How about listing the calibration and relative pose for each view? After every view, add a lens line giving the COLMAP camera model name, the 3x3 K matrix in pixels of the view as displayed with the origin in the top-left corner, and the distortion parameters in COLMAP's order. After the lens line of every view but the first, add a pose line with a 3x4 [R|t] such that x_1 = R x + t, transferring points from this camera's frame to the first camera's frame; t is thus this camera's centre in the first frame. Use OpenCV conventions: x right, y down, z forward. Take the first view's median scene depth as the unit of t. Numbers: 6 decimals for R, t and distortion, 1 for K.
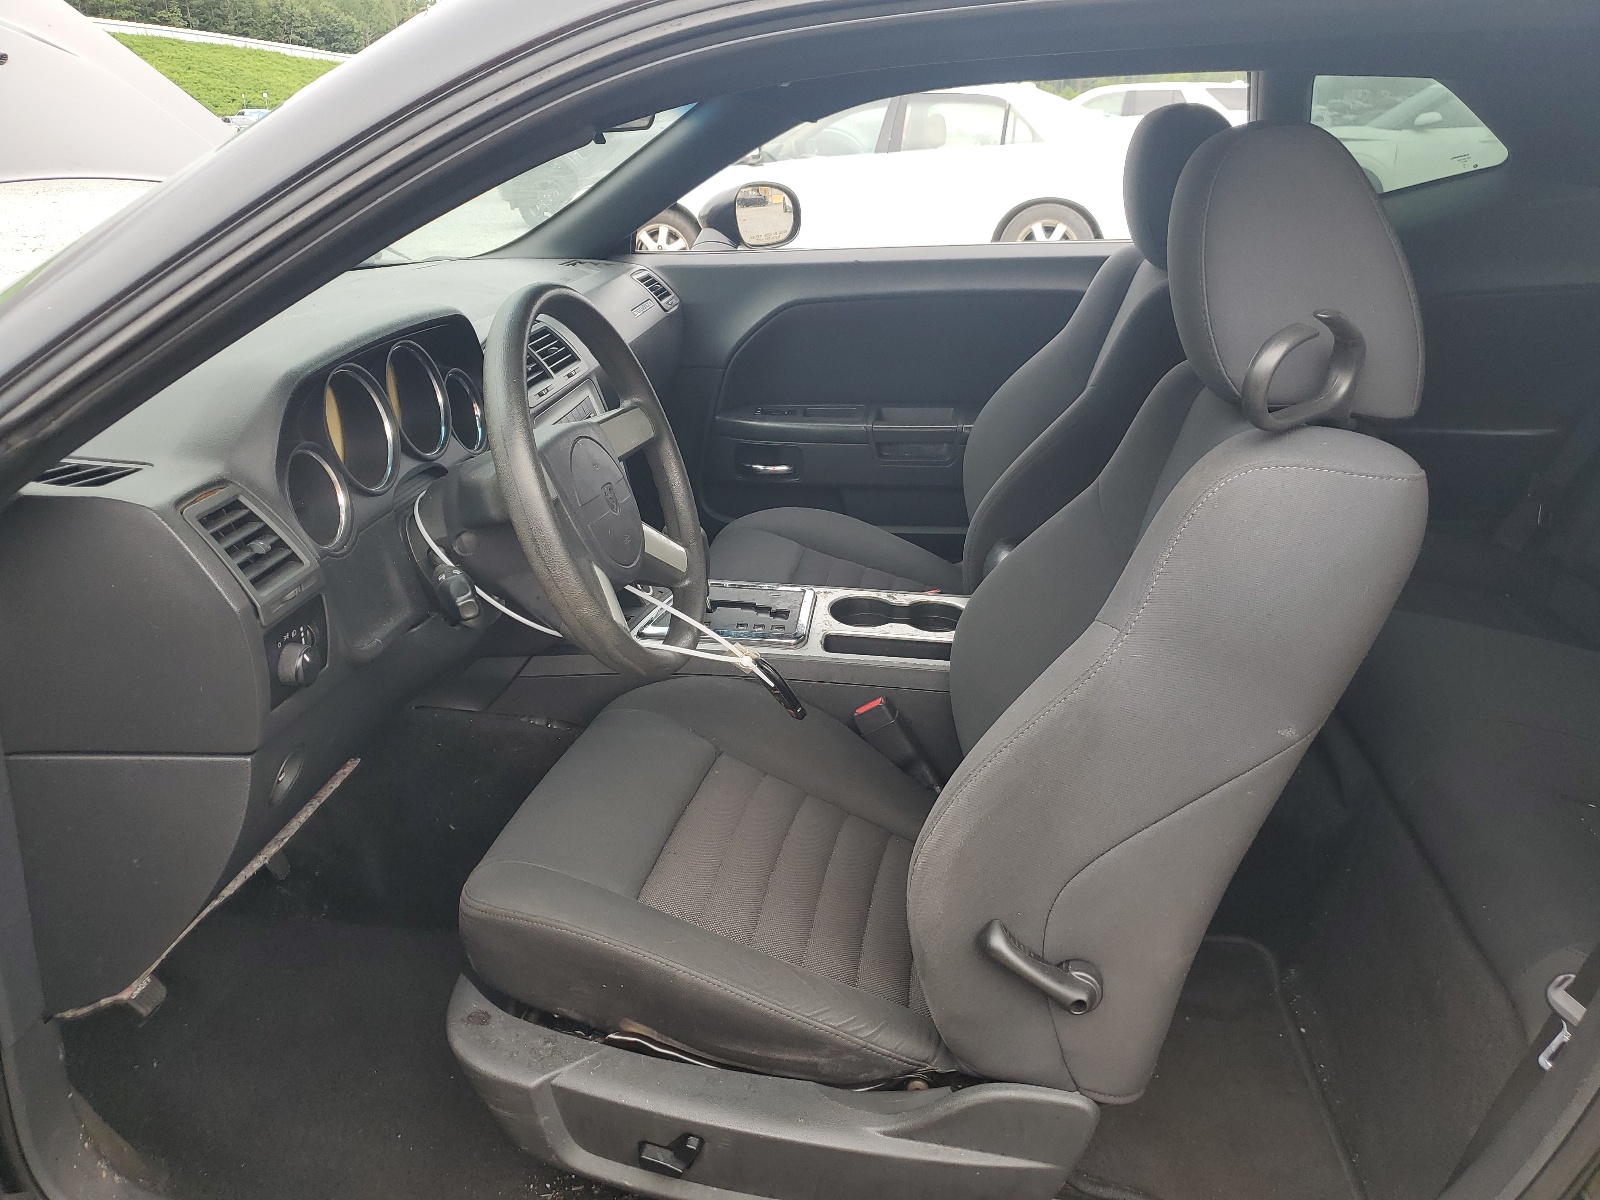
lens RADIAL K [[1194.4, 0, 800.0], [0, 1194.4, 600.0], [0, 0, 1]] dist [-0.007391, -0.006296]
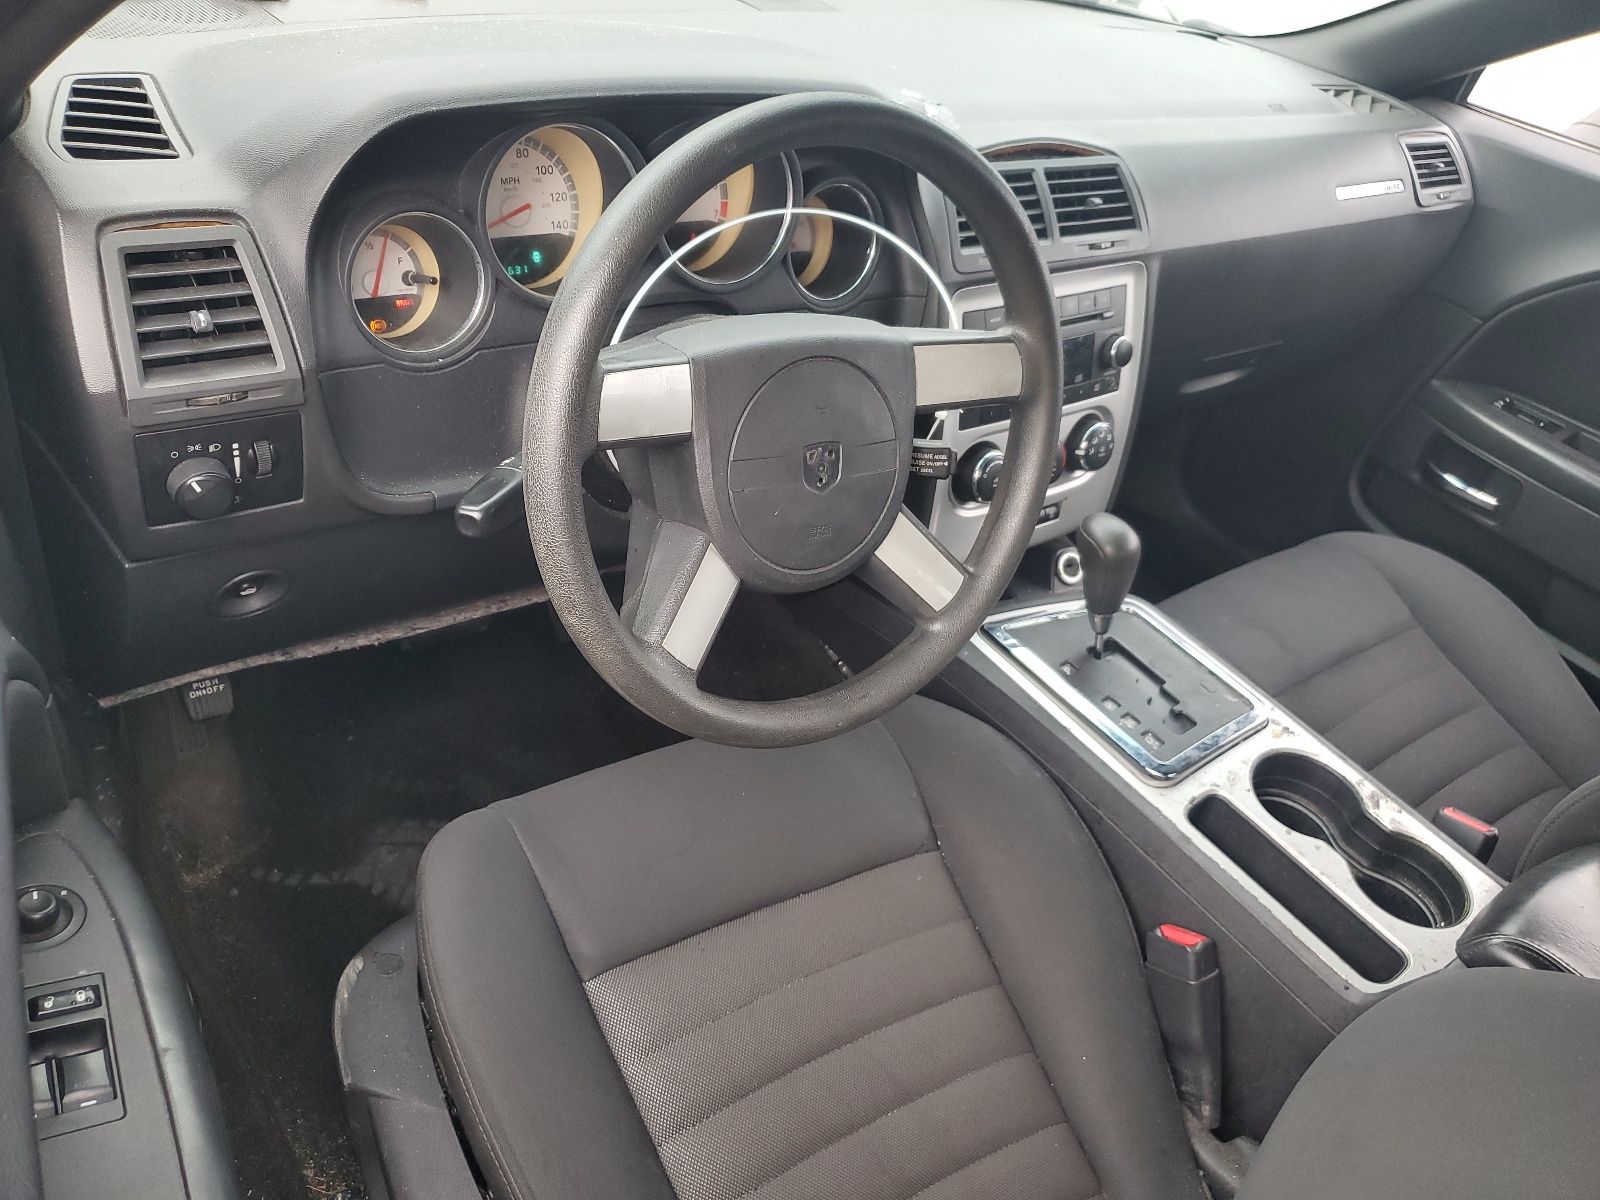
lens RADIAL K [[1194.4, 0, 800.0], [0, 1194.4, 600.0], [0, 0, 1]] dist [-0.007391, -0.006296]
pose [[0.673655, 0.537884, -0.506823, 0.141977], [-0.430185, 0.843019, 0.322894, -0.168938], [0.600941, 0.000509, 0.799293, 0.375529]]
